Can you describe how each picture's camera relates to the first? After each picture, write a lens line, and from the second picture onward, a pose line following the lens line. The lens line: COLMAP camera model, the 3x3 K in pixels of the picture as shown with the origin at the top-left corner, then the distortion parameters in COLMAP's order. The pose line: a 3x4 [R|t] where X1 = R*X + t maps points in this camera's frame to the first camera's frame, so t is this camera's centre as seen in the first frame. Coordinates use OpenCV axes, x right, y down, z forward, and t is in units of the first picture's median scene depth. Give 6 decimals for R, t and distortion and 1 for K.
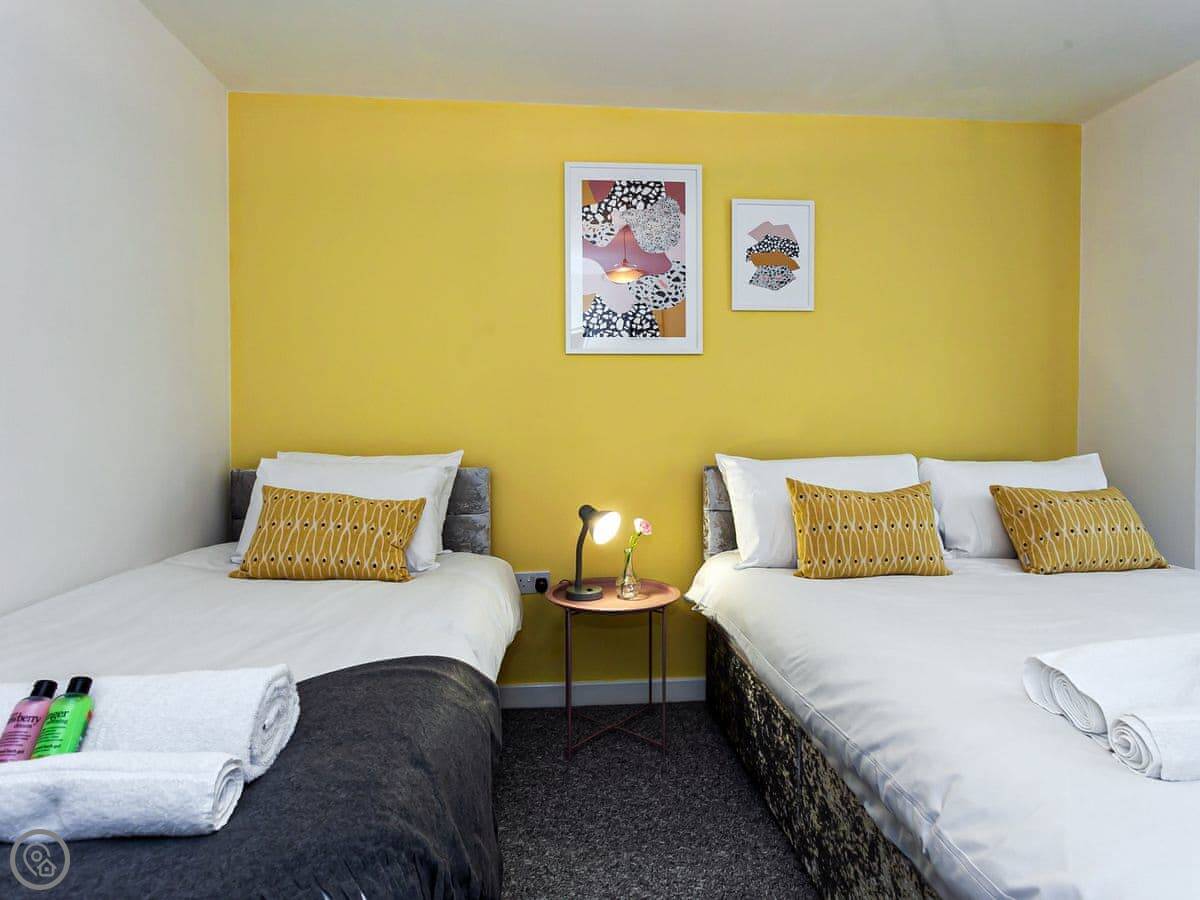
lens RADIAL K [[701.6, 0, 600.1], [0, 701.6, 431.9], [0, 0, 1]] dist [-0.000314, 0.001695]
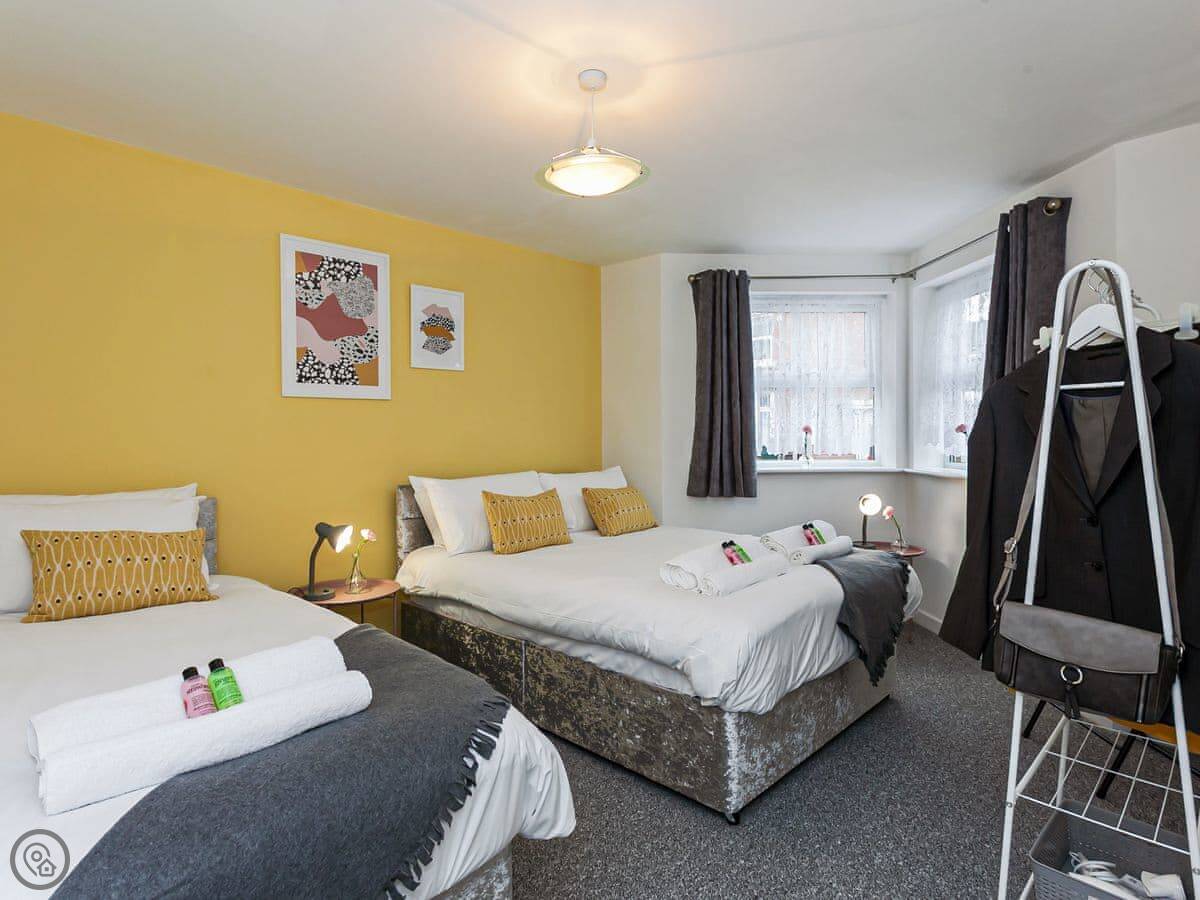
lens RADIAL K [[701.6, 0, 600.1], [0, 701.6, 431.9], [0, 0, 1]] dist [-0.000314, 0.001695]
pose [[0.738250, -0.003195, 0.674520, -0.446932], [0.013874, 0.999849, -0.010448, -0.032509], [-0.674385, 0.017071, 0.738183, -0.220598]]
